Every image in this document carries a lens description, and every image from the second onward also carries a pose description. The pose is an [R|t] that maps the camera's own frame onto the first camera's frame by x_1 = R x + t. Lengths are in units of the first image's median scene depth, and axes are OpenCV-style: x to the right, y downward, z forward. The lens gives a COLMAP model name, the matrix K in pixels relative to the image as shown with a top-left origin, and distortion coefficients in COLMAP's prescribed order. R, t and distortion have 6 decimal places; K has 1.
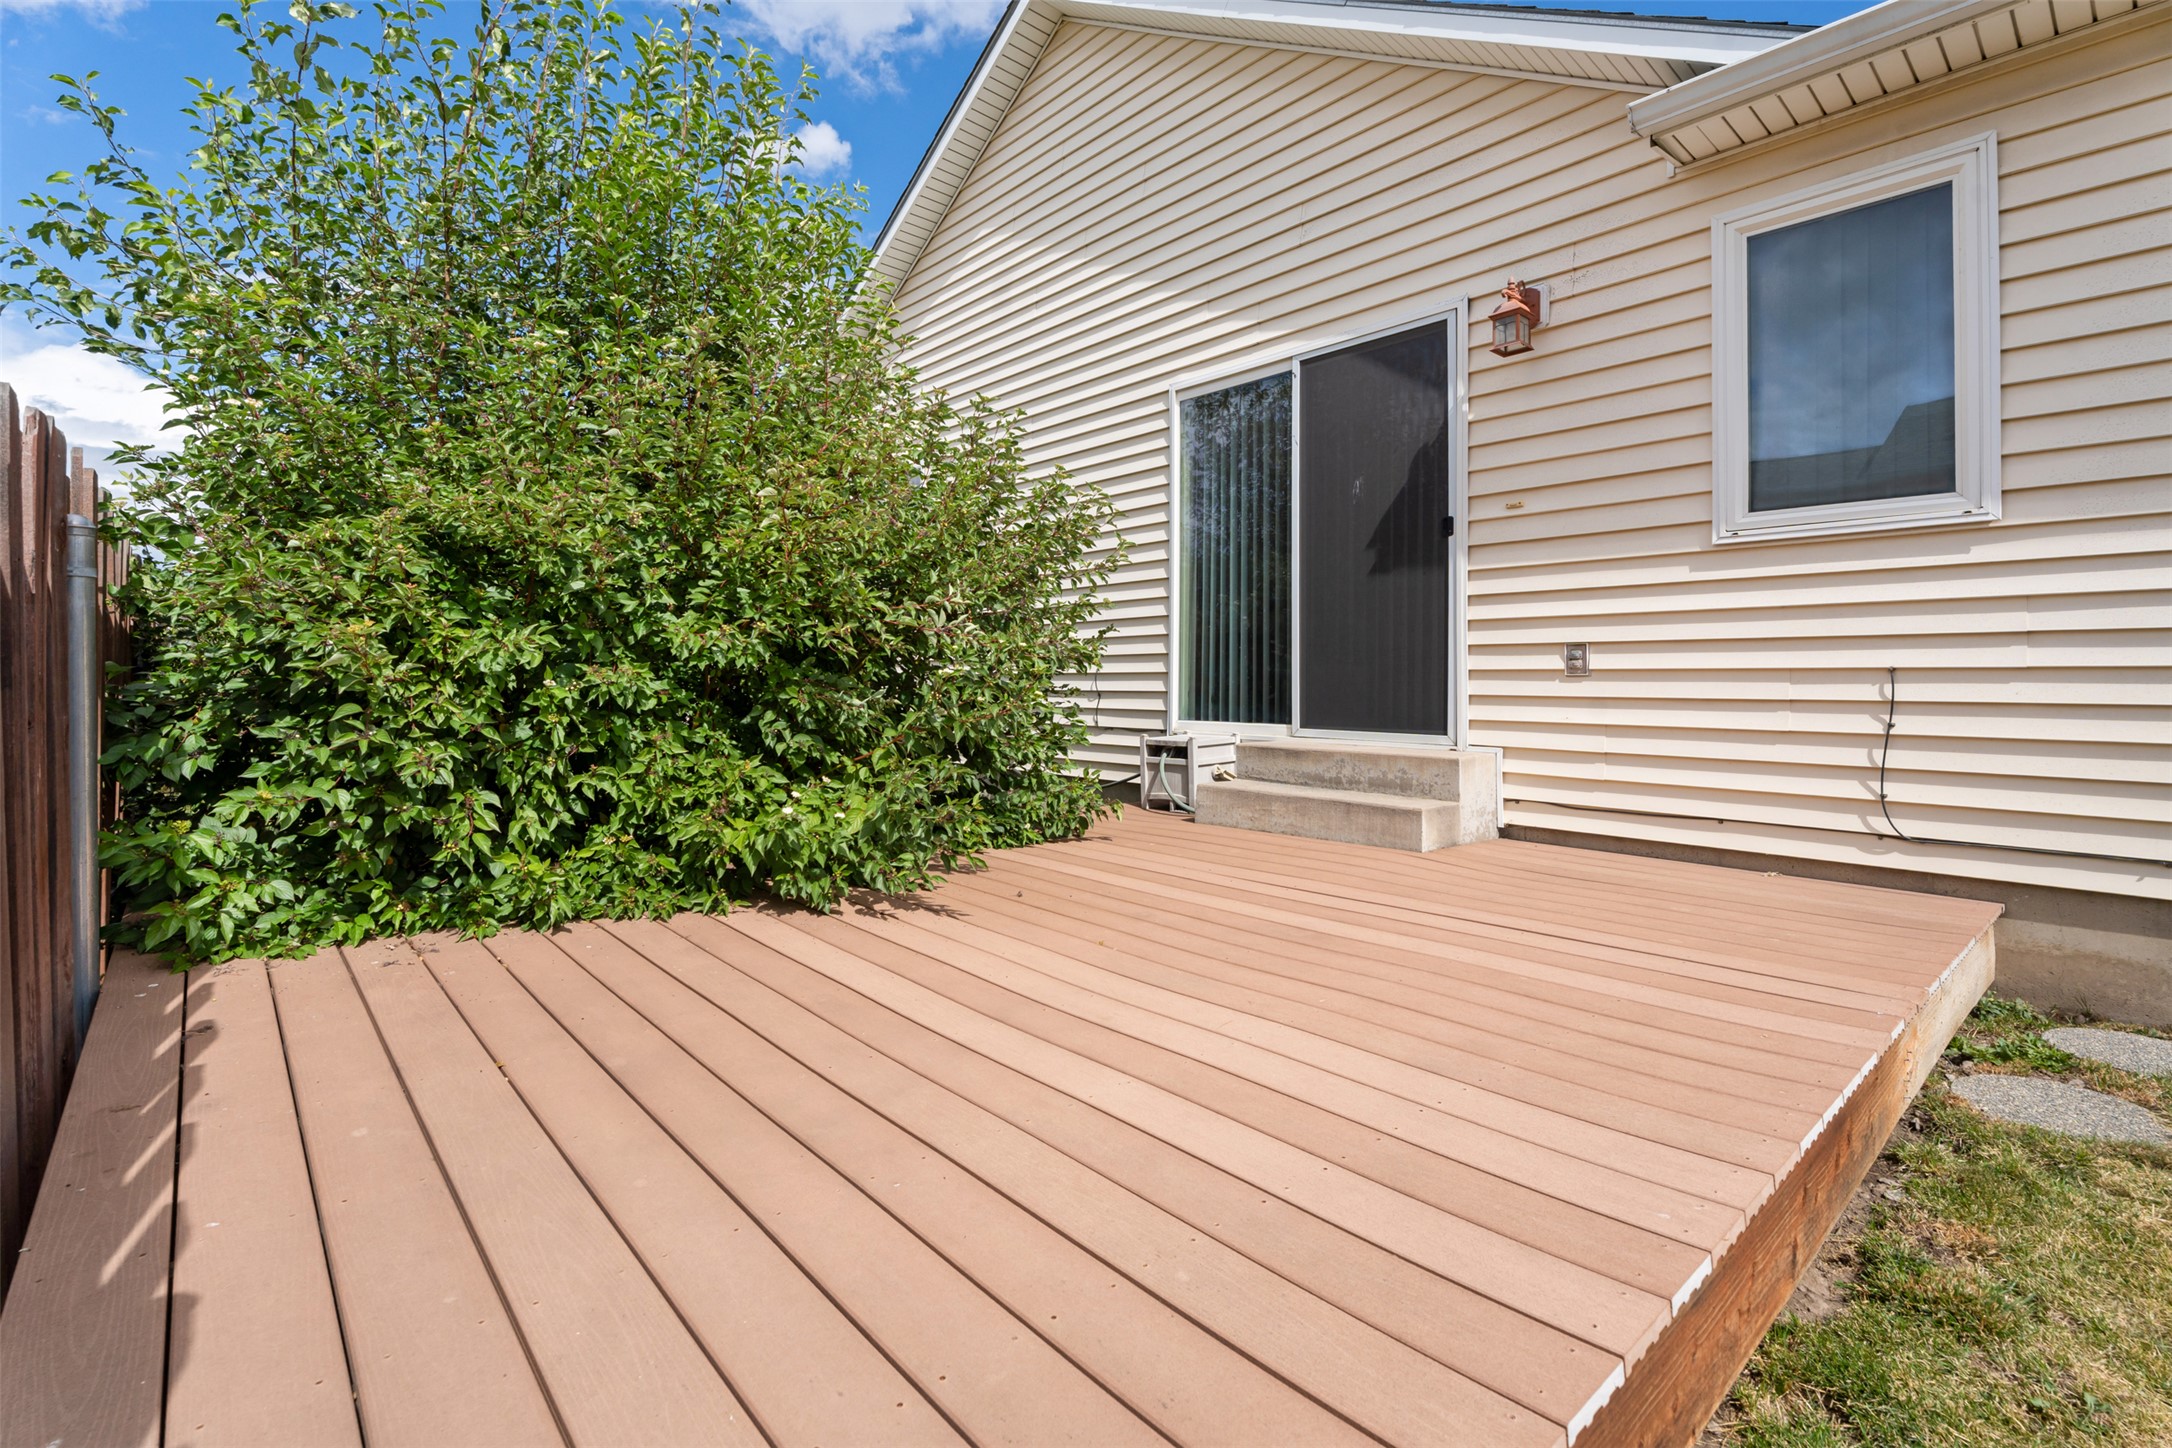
lens RADIAL K [[968.7, 0, 1142.8], [0, 968.7, 701.3], [0, 0, 1]] dist [-0.004801, 0.002988]
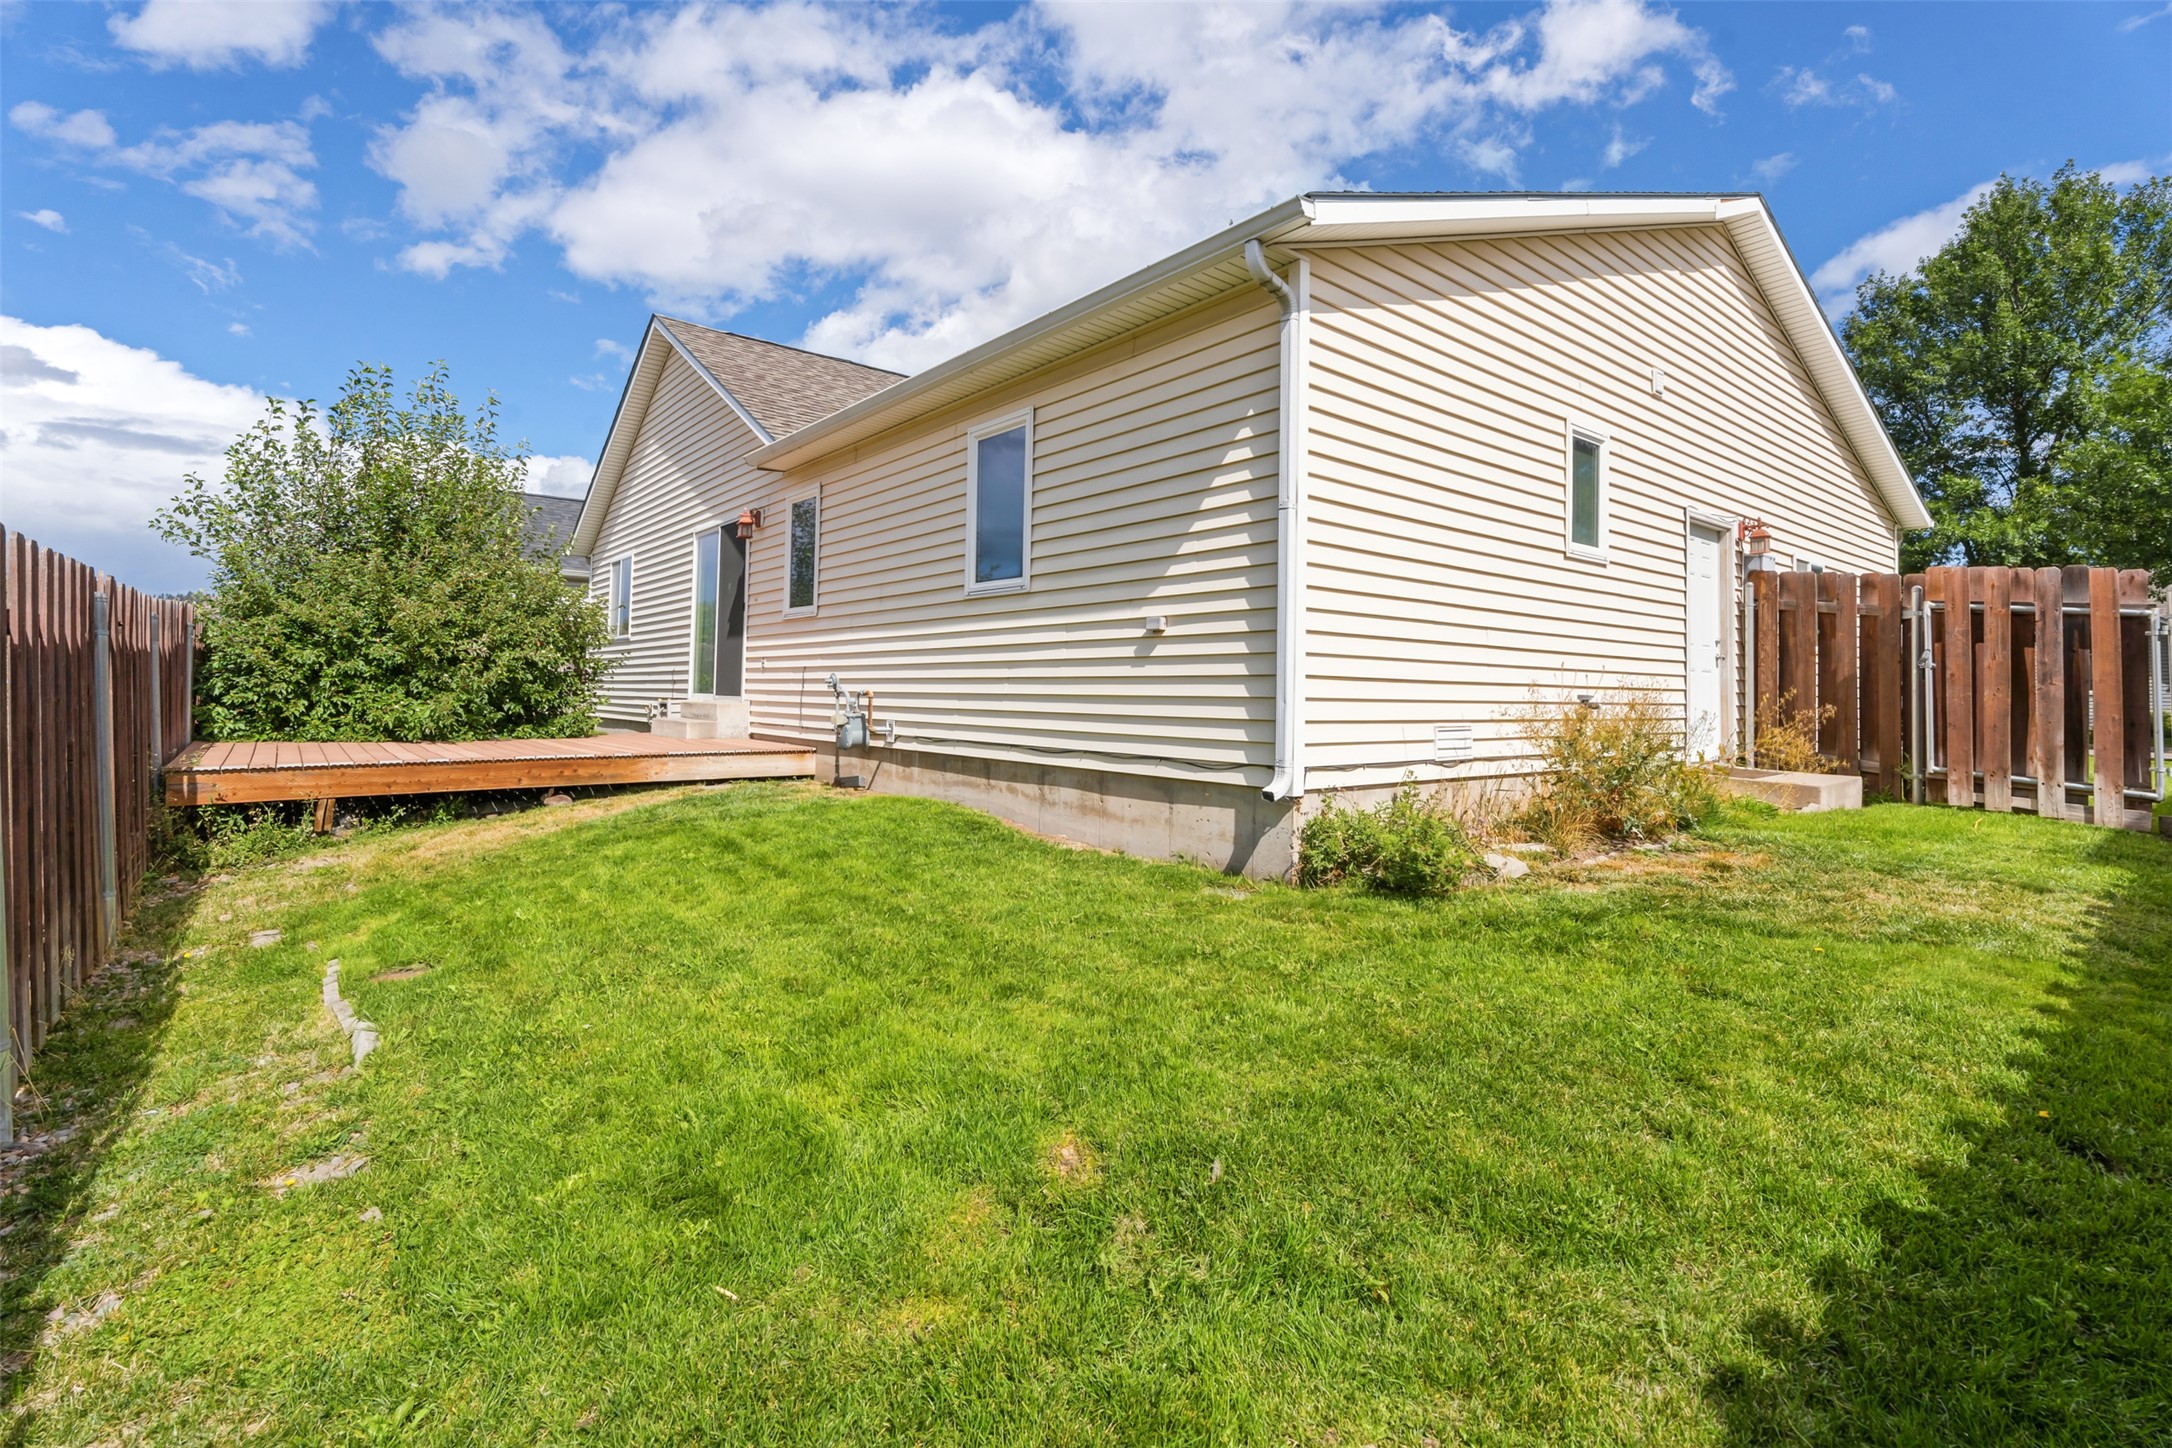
lens RADIAL K [[968.7, 0, 1080.6], [0, 968.7, 716.6], [0, 0, 1]] dist [-0.004801, 0.002988]
pose [[0.996117, -0.008203, -0.087654, 2.008878], [0.007489, 0.999936, -0.008468, 0.178908], [0.087718, 0.007779, 0.996115, -1.824254]]
